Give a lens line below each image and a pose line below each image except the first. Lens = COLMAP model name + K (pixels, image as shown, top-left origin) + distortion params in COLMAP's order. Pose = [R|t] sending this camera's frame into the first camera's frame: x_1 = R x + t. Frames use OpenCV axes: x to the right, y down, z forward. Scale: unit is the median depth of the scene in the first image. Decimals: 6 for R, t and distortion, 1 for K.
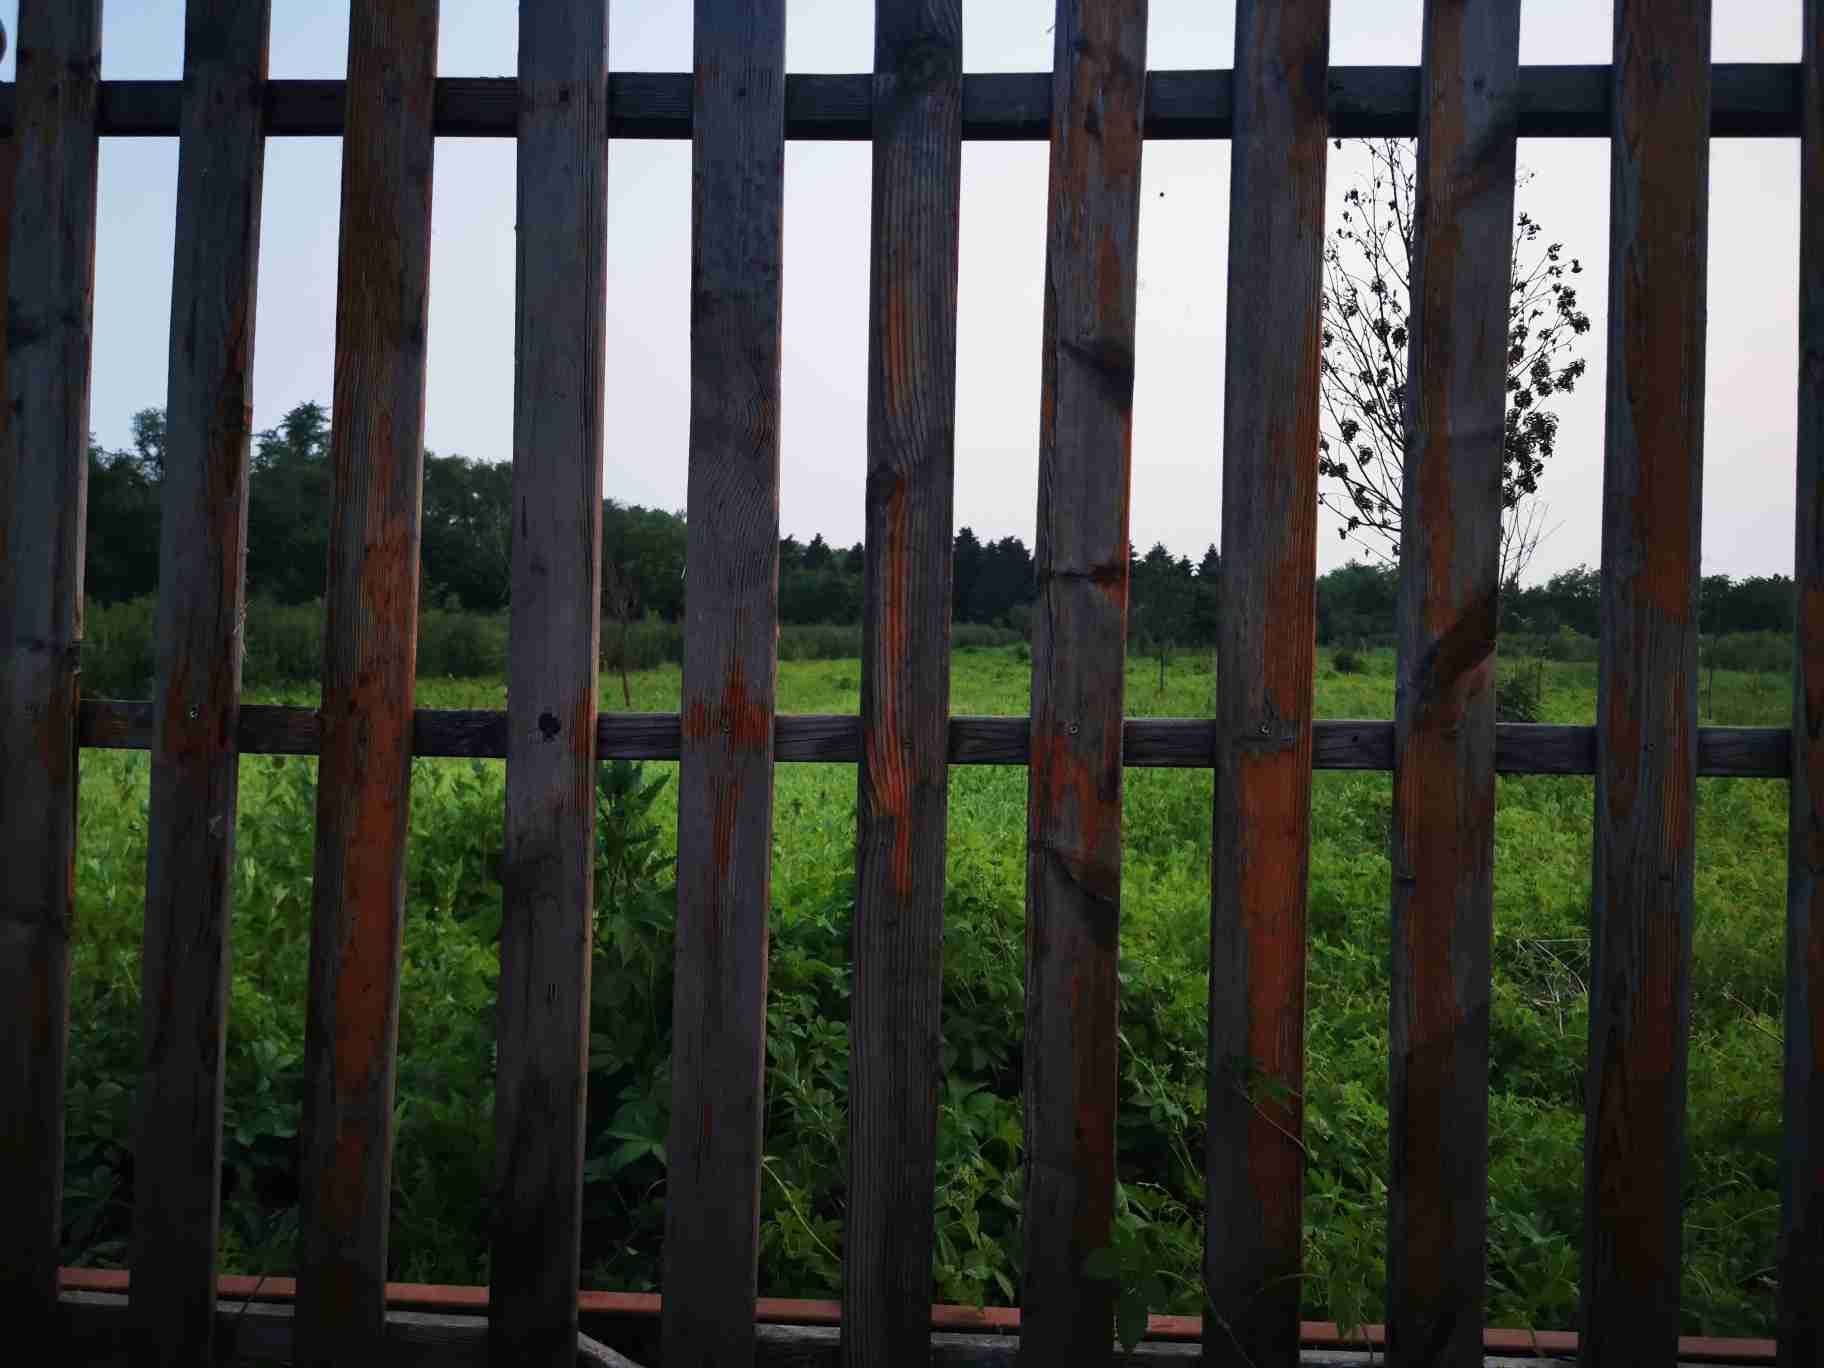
lens RADIAL K [[1352.0, 0, 912.2], [0, 1352.0, 678.6], [0, 0, 1]] dist [0.046442, -0.065921]
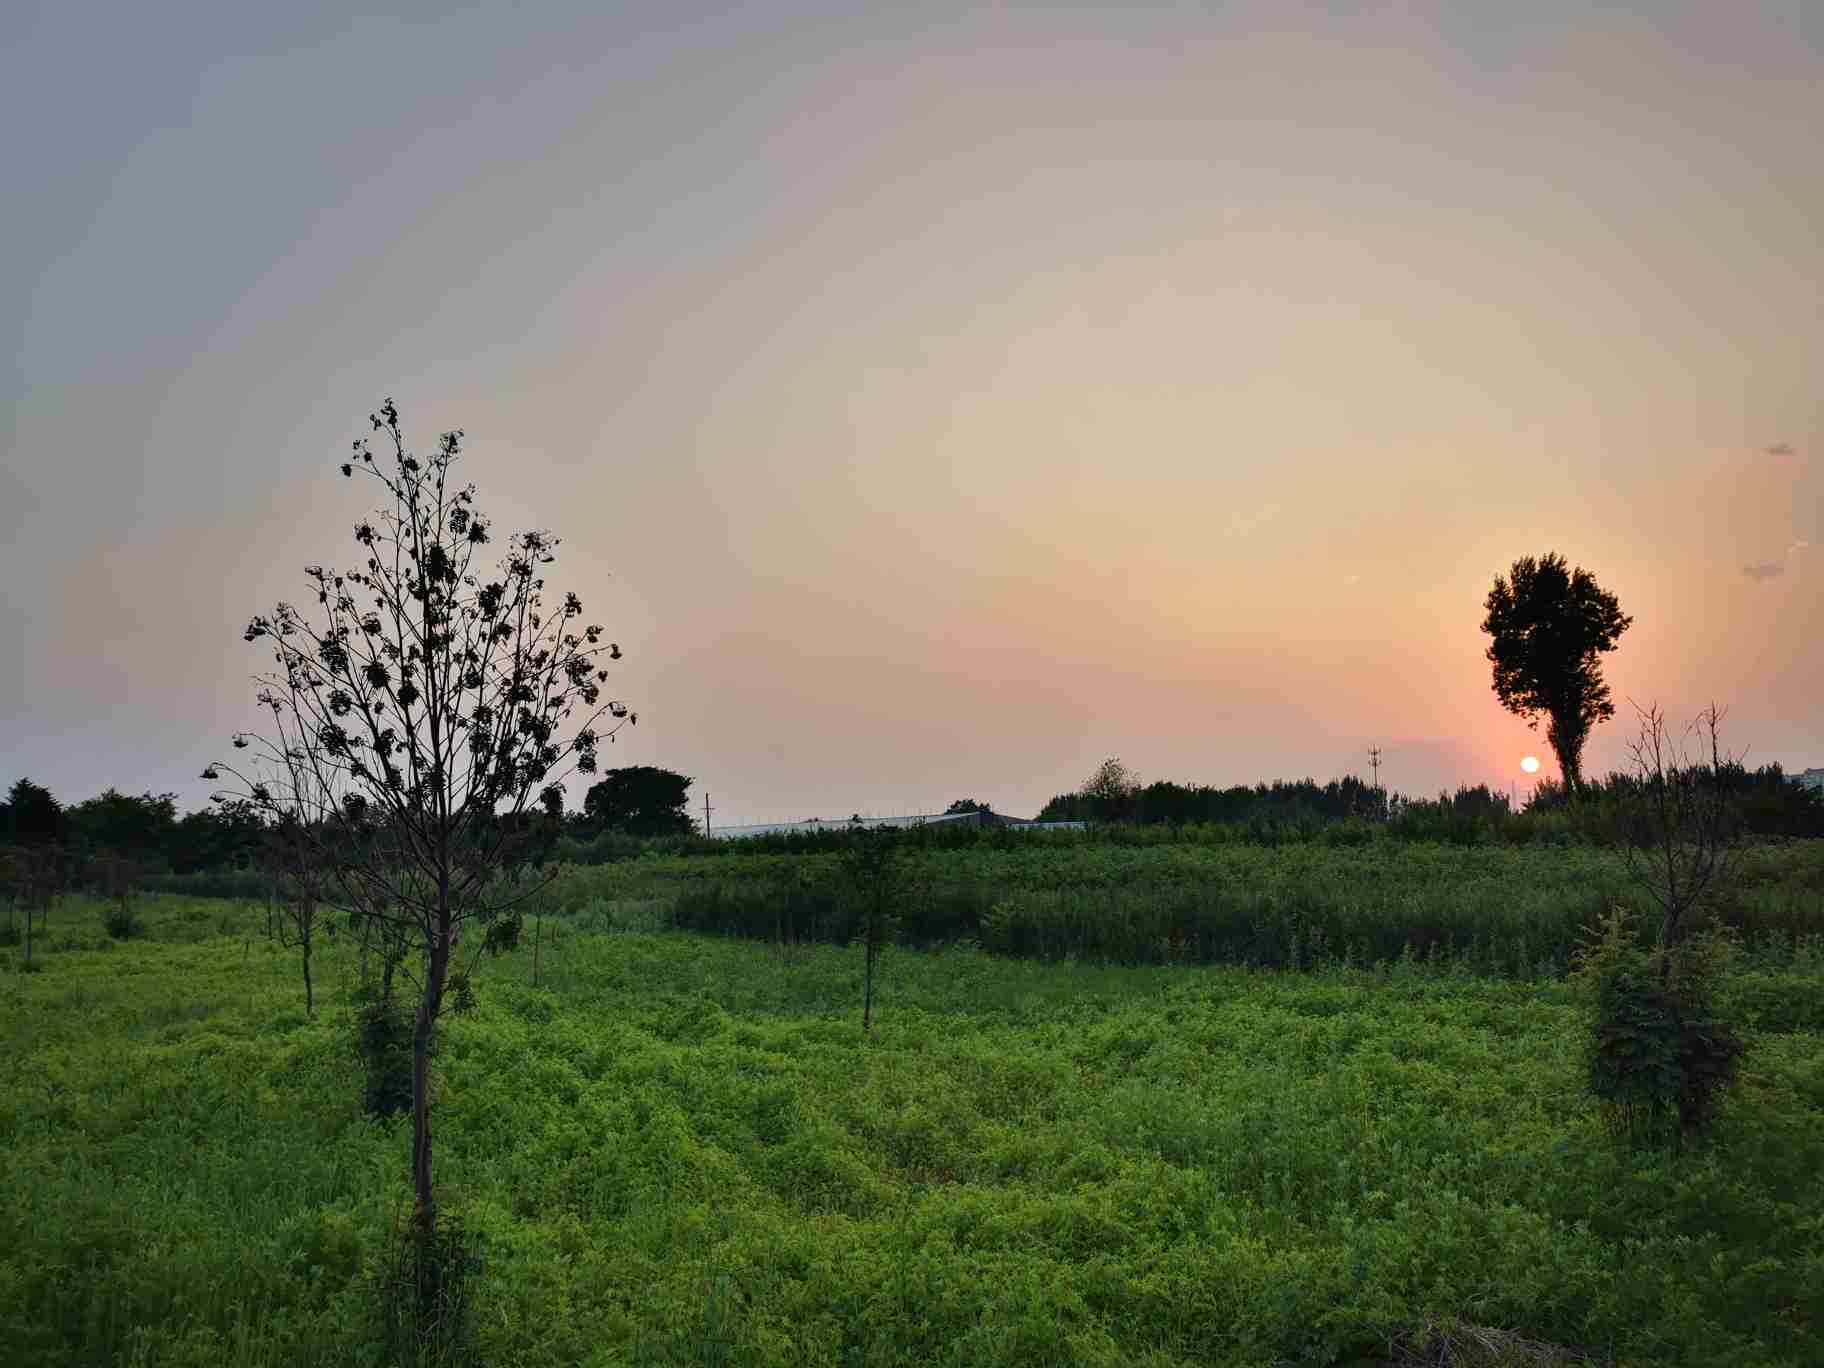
lens RADIAL K [[1352.0, 0, 921.5], [0, 1352.0, 673.6], [0, 0, 1]] dist [0.046442, -0.065921]
pose [[0.657186, 0.066401, 0.750798, -0.073083], [0.060012, 0.988340, -0.139938, -0.125754], [-0.751335, 0.137022, 0.645539, 0.203905]]
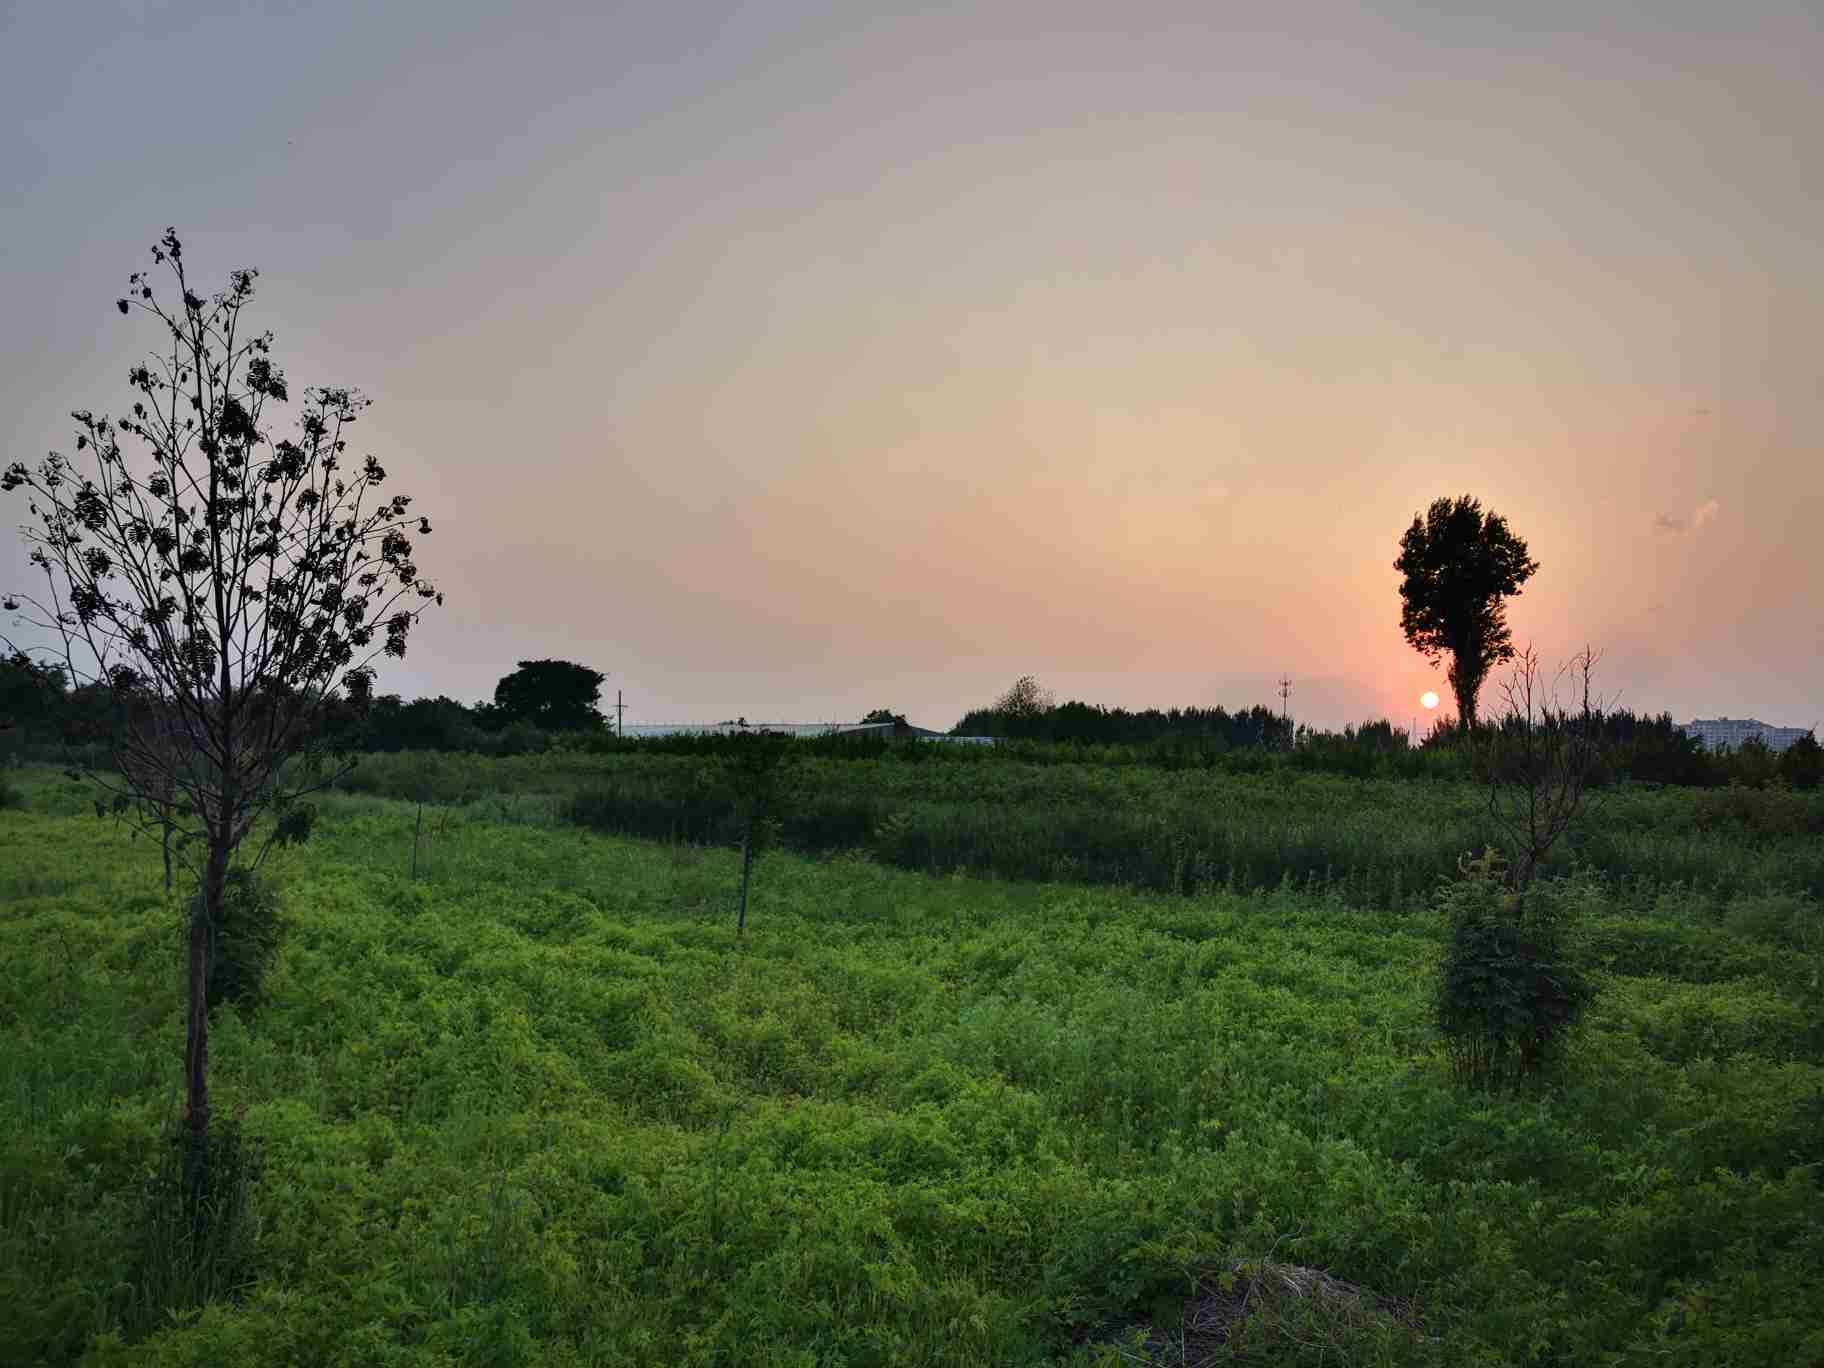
lens RADIAL K [[1352.0, 0, 921.3], [0, 1352.0, 666.0], [0, 0, 1]] dist [0.046442, -0.065921]
pose [[0.611665, 0.053627, 0.789297, -0.000908], [0.013199, 0.996869, -0.077959, -0.124964], [-0.791006, 0.058102, 0.609043, 0.197405]]
